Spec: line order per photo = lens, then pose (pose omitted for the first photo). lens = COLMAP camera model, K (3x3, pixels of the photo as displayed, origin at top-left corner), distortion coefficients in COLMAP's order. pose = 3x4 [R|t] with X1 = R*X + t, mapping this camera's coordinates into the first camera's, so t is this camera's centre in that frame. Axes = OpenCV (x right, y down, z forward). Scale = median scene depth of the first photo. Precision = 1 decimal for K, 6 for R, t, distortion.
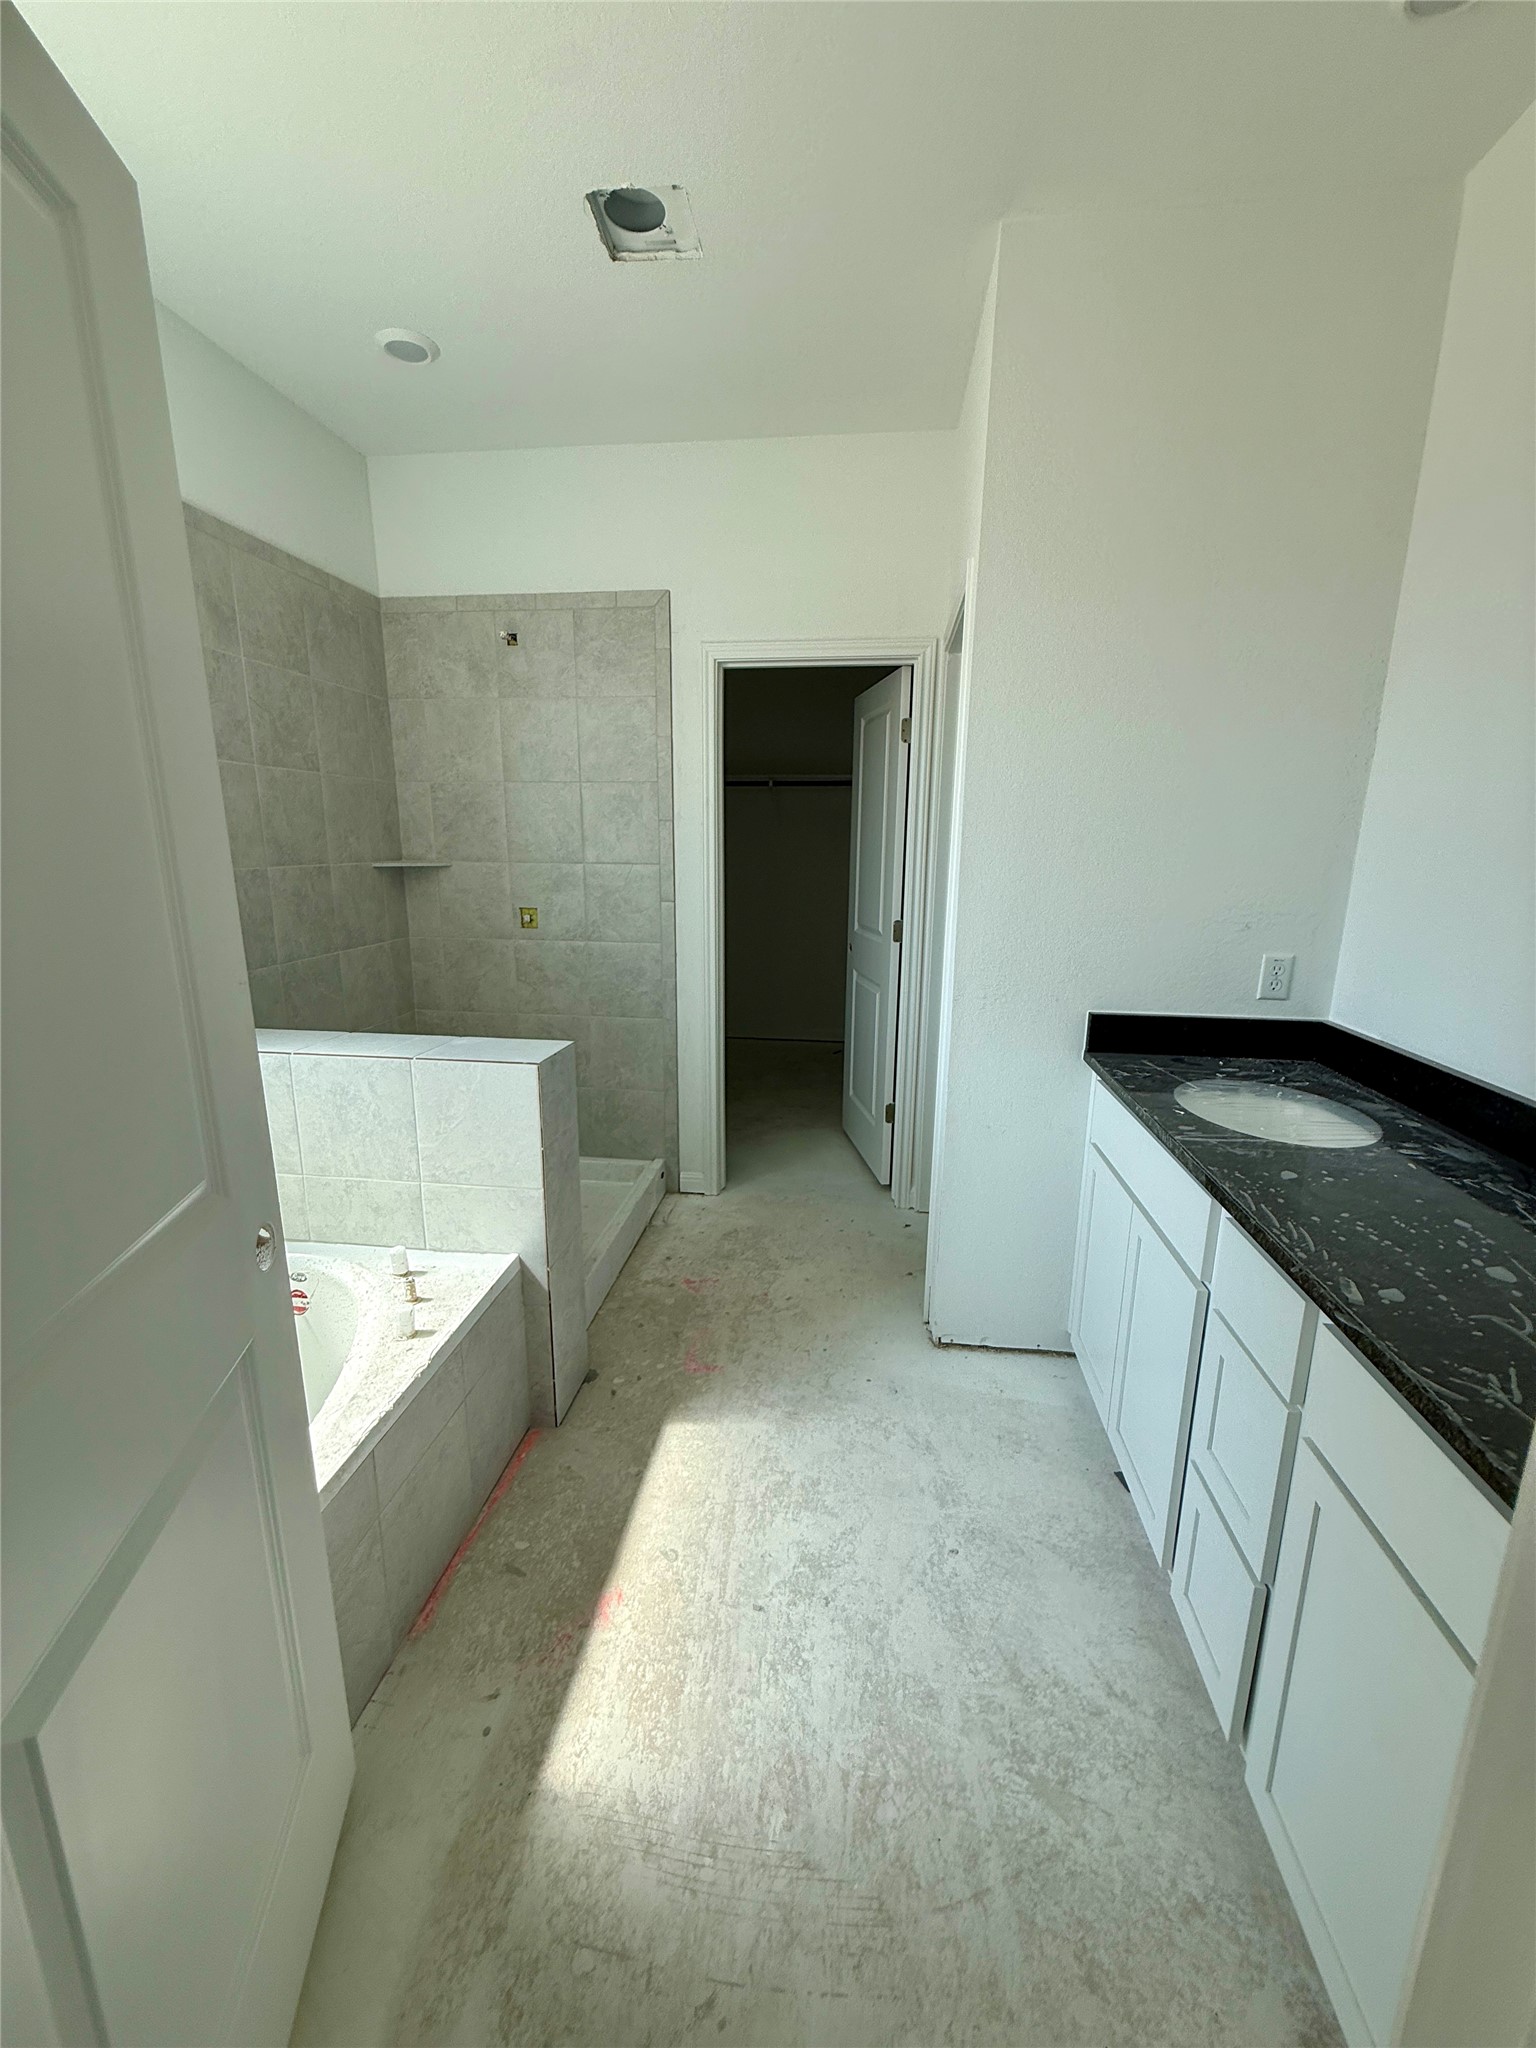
lens RADIAL K [[817.9, 0, 765.9], [0, 817.9, 1012.3], [0, 0, 1]] dist [-0.002735, 0.001112]
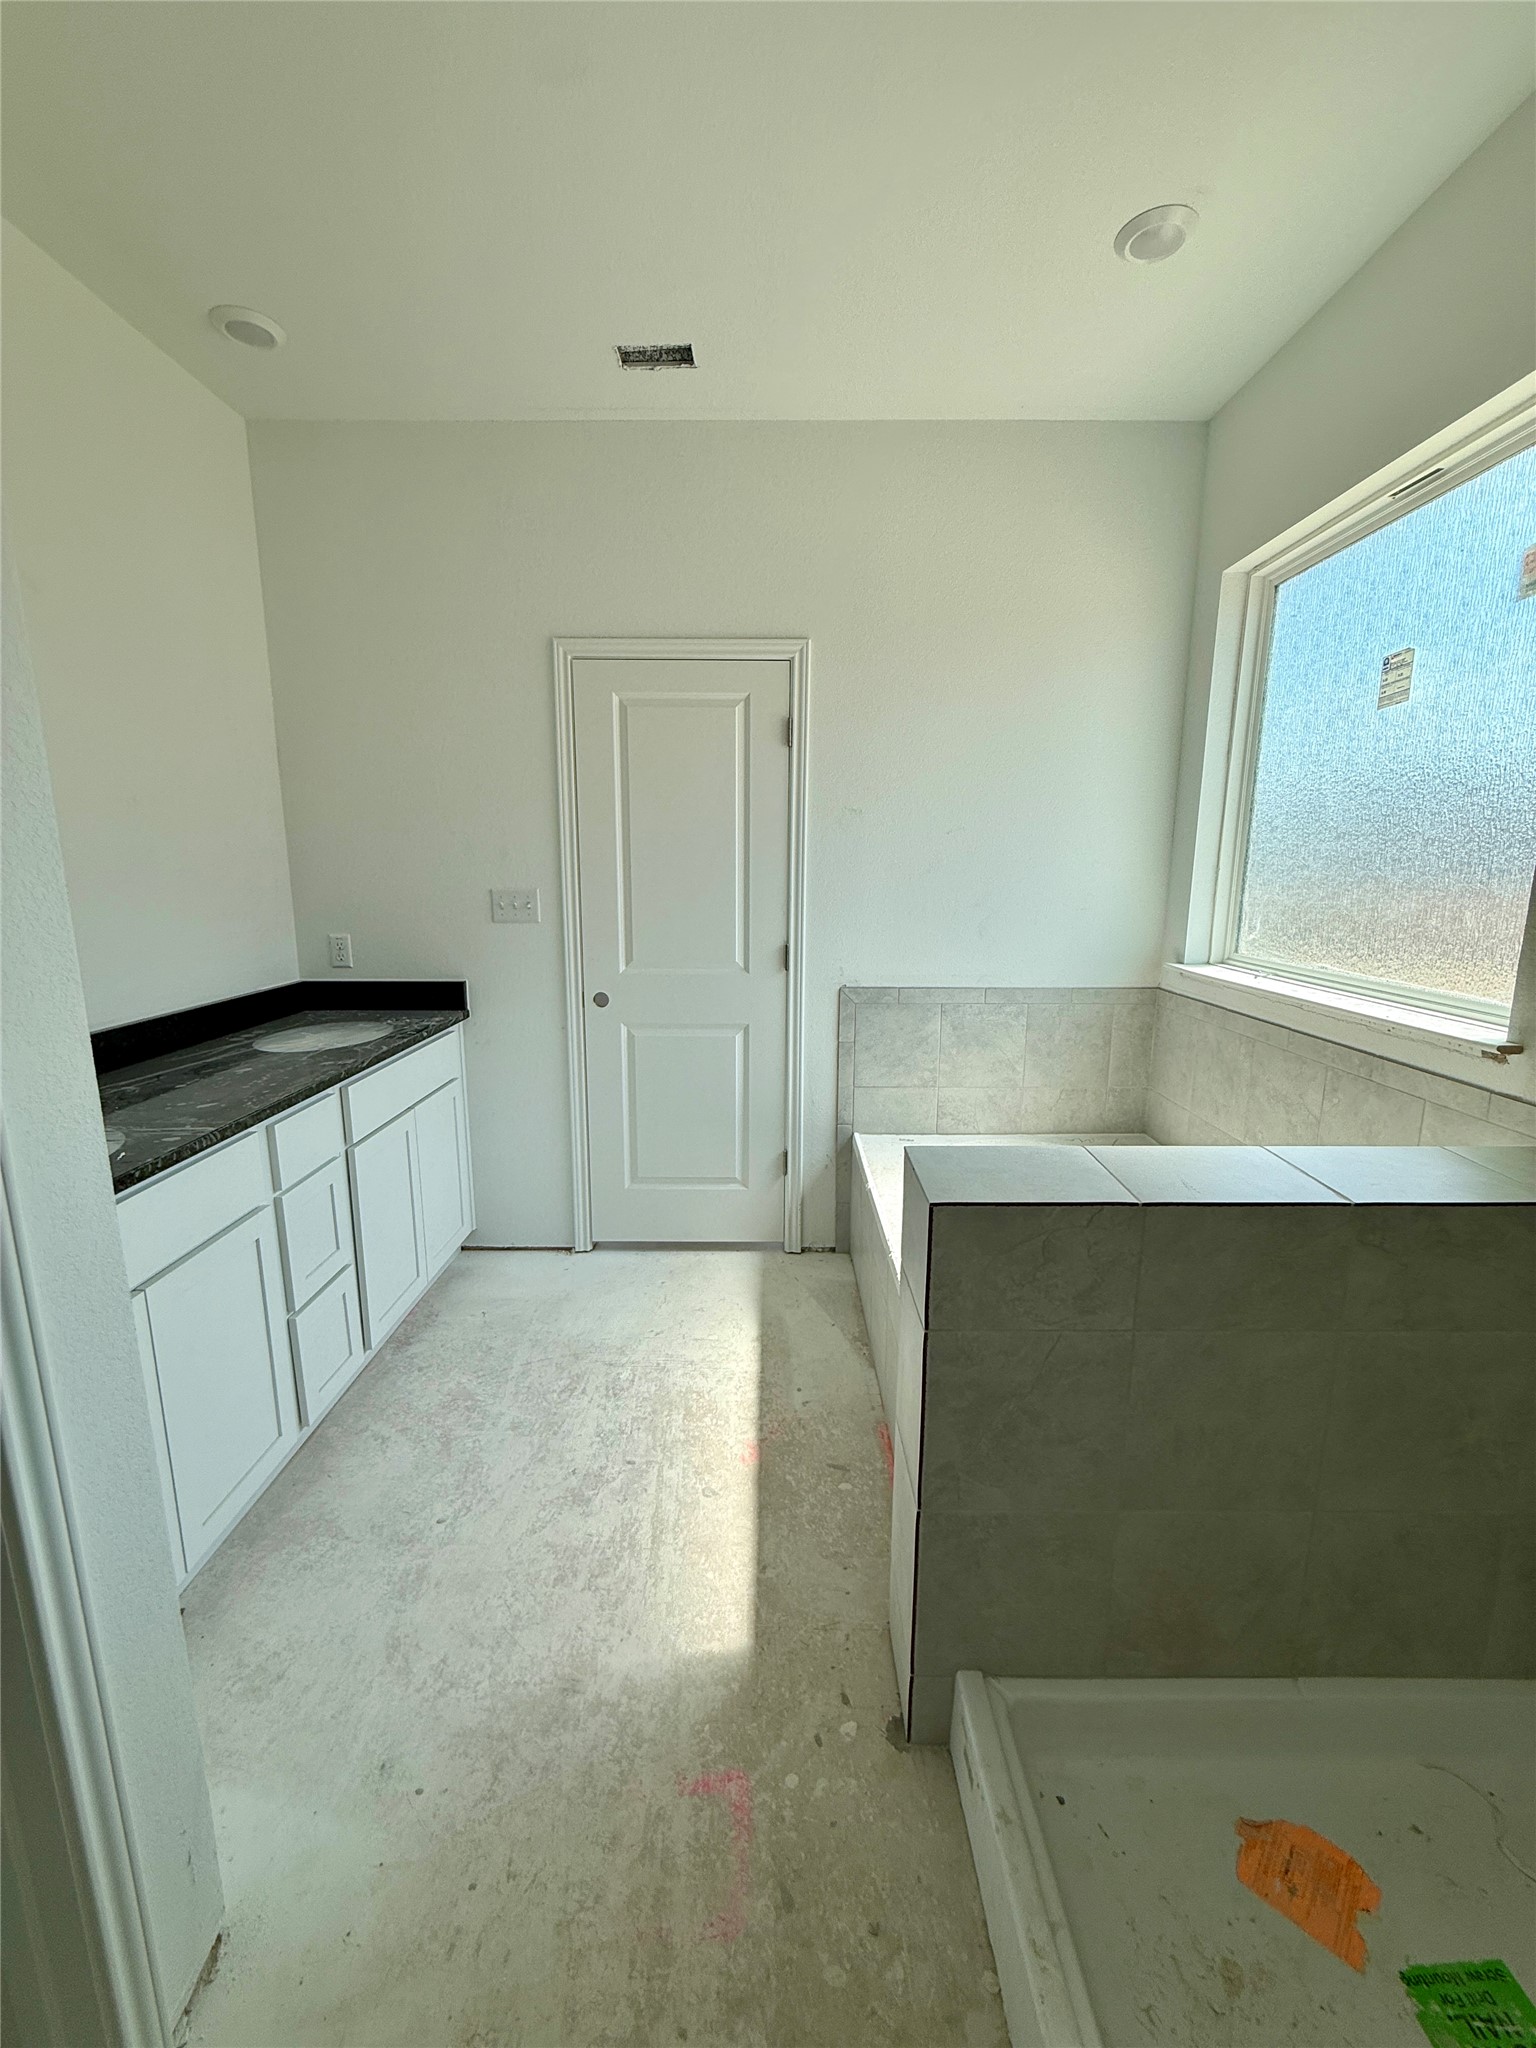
lens RADIAL K [[817.9, 0, 770.8], [0, 817.9, 1009.5], [0, 0, 1]] dist [-0.002735, 0.001112]
pose [[-0.992195, 0.011970, -0.124116, -0.059461], [-0.035091, 0.928350, 0.370048, -0.306975], [0.119653, 0.371515, -0.920685, 1.523272]]
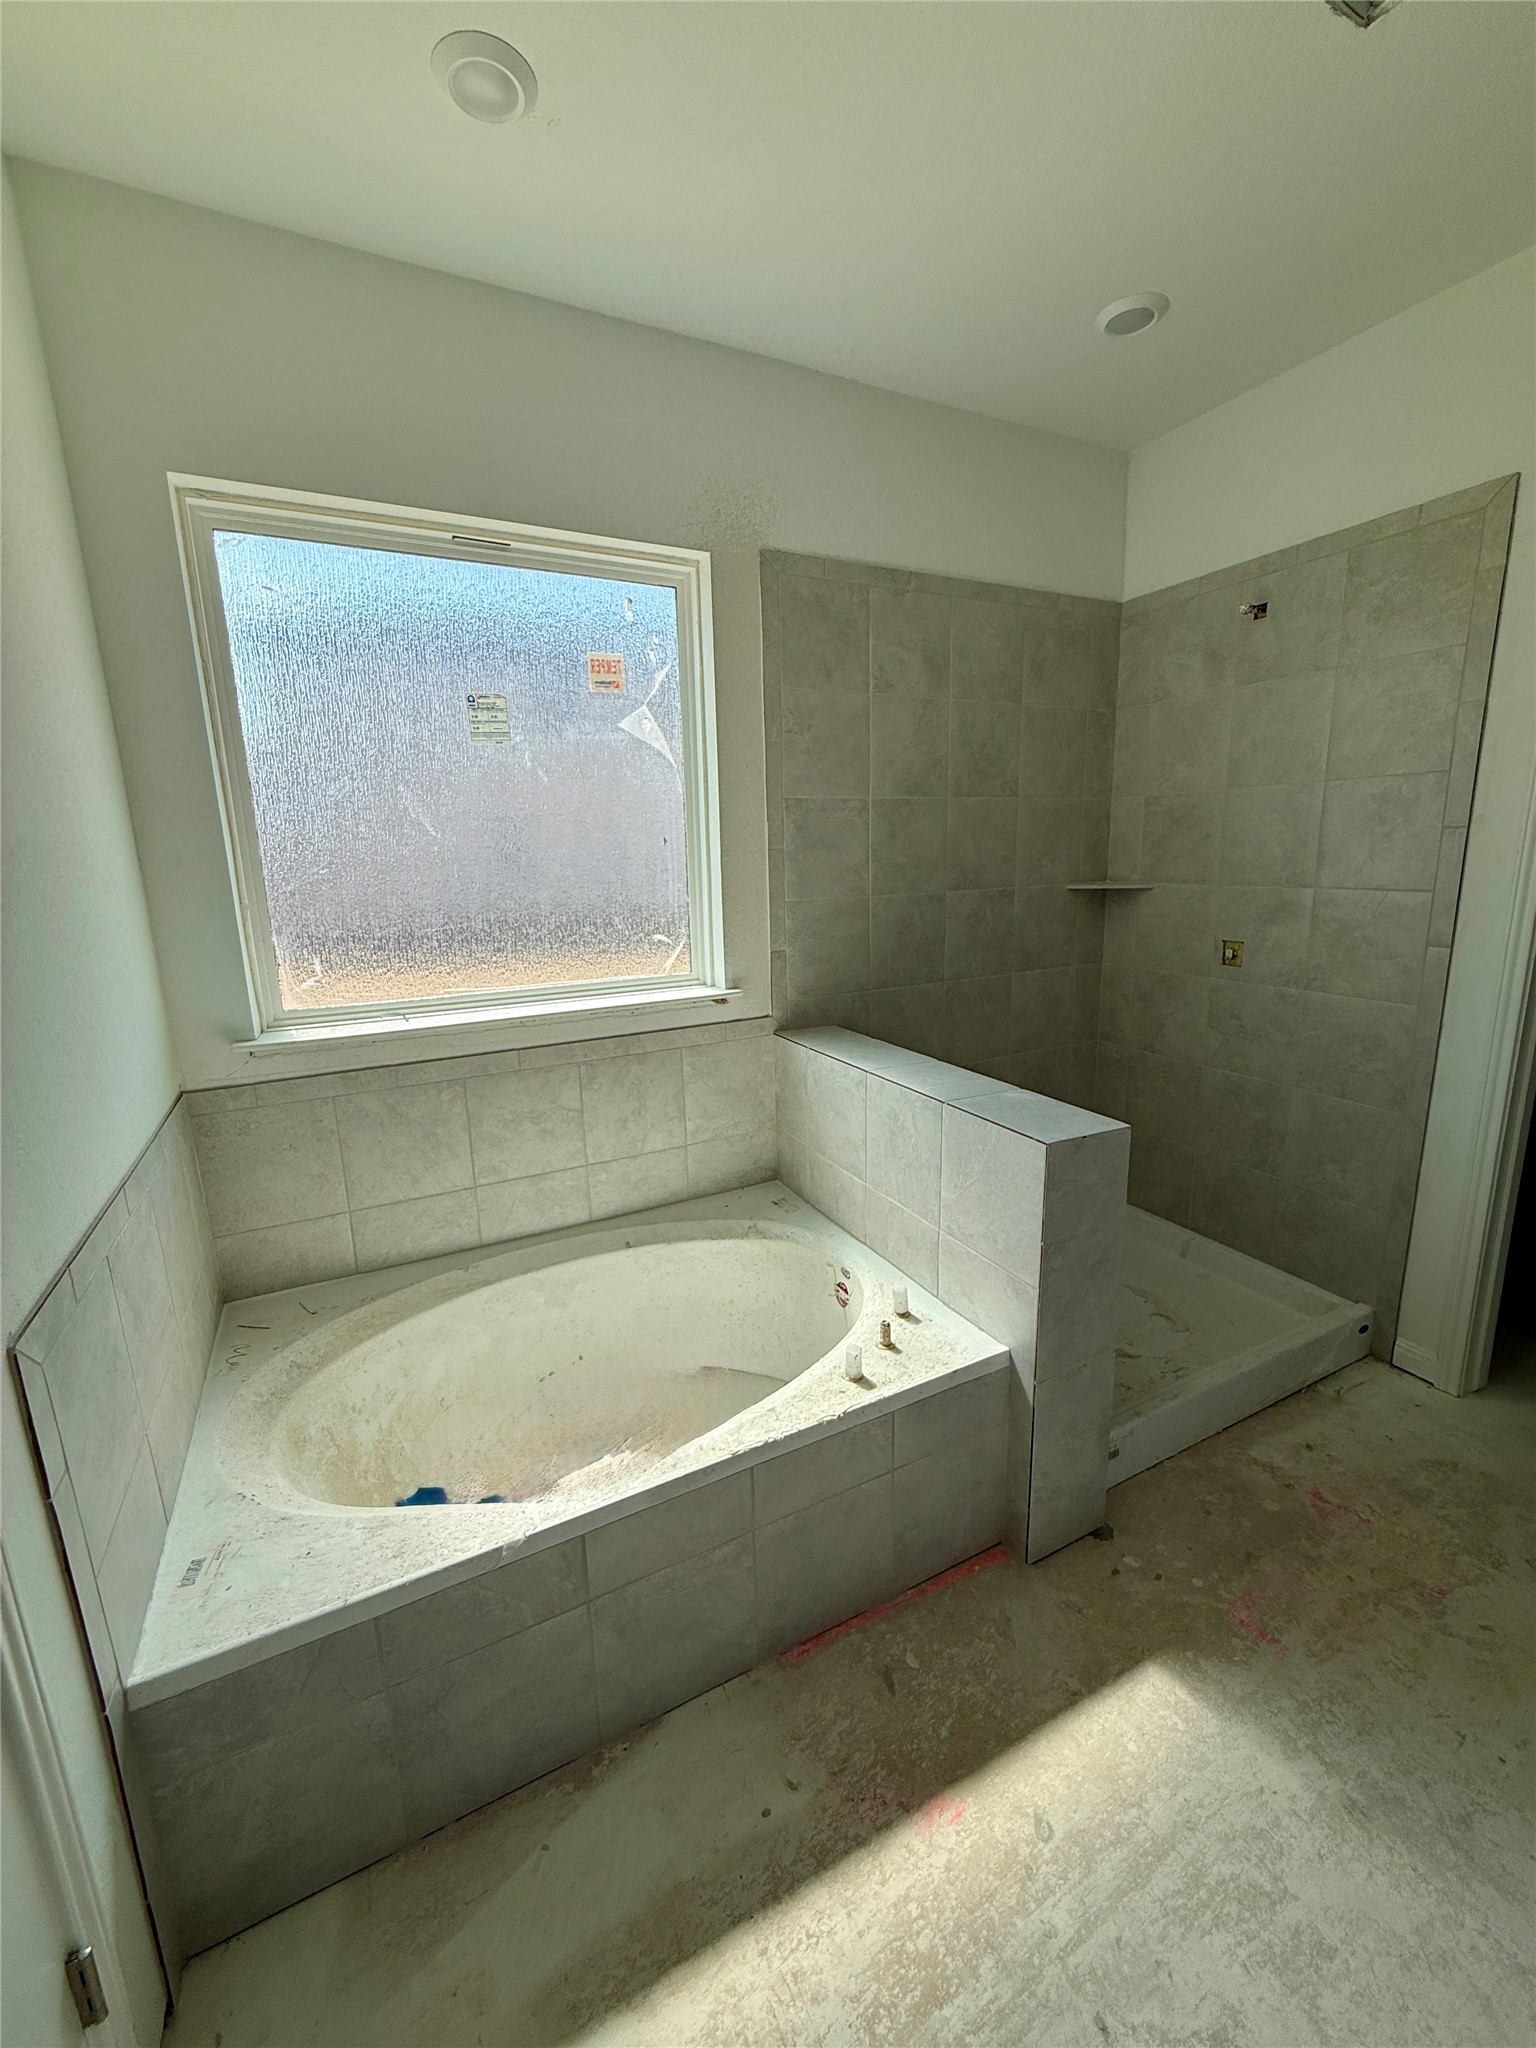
lens RADIAL K [[817.9, 0, 764.7], [0, 817.9, 1015.4], [0, 0, 1]] dist [-0.002735, 0.001112]
pose [[0.555341, 0.144227, -0.819021, 0.213030], [-0.141157, 0.986904, 0.078078, -0.086066], [0.819555, 0.072250, 0.568427, 0.259480]]
